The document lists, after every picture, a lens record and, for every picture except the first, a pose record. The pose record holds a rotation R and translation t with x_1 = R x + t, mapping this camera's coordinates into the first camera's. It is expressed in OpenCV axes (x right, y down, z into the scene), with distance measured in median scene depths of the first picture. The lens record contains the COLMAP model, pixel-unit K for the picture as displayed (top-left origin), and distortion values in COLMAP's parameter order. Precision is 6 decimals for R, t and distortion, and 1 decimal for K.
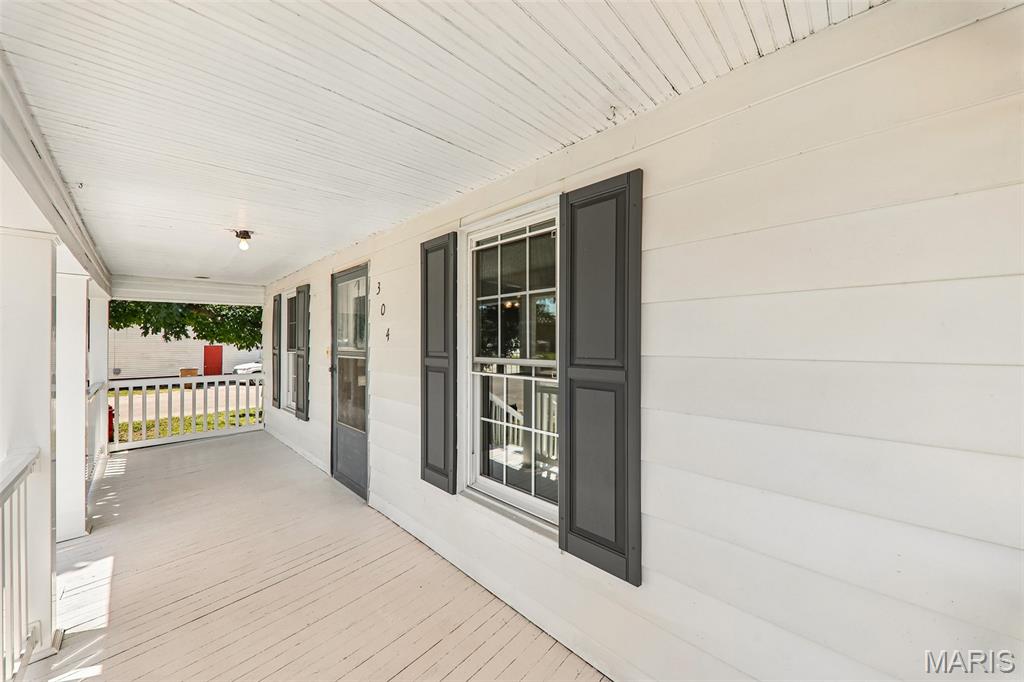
lens RADIAL K [[356.2, 0, 510.6], [0, 356.2, 340.5], [0, 0, 1]] dist [0.020474, -0.006512]
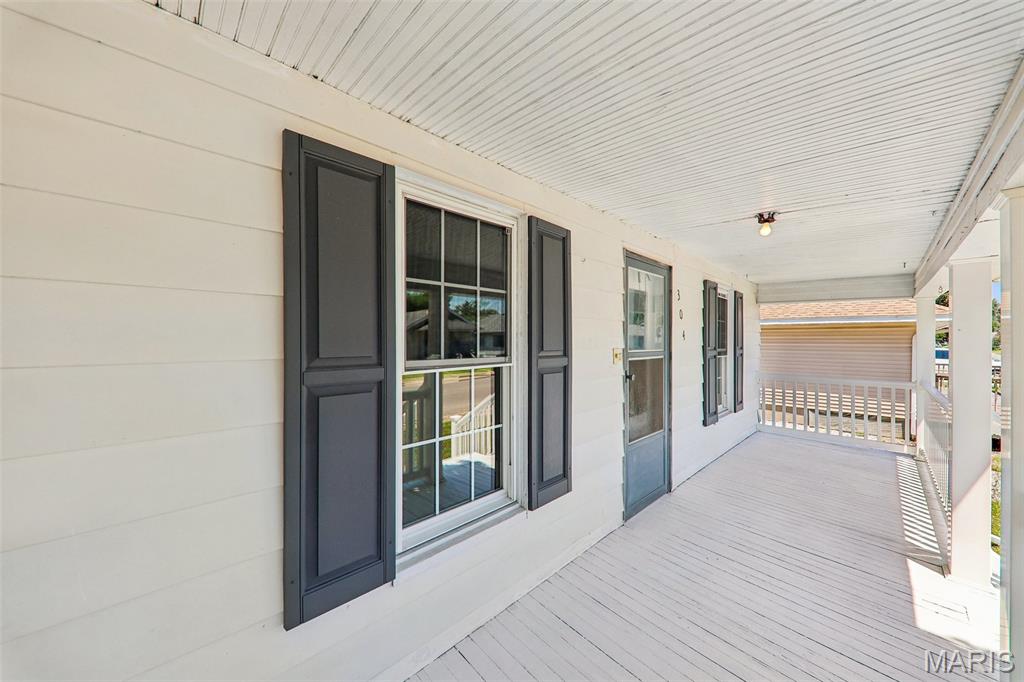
lens RADIAL K [[356.2, 0, 510.6], [0, 356.2, 340.5], [0, 0, 1]] dist [0.020474, -0.006512]
pose [[0.047450, -0.003194, 0.998869, -0.906592], [0.001048, 0.999994, 0.003148, 0.003147], [-0.998873, 0.000898, 0.047453, 0.870062]]
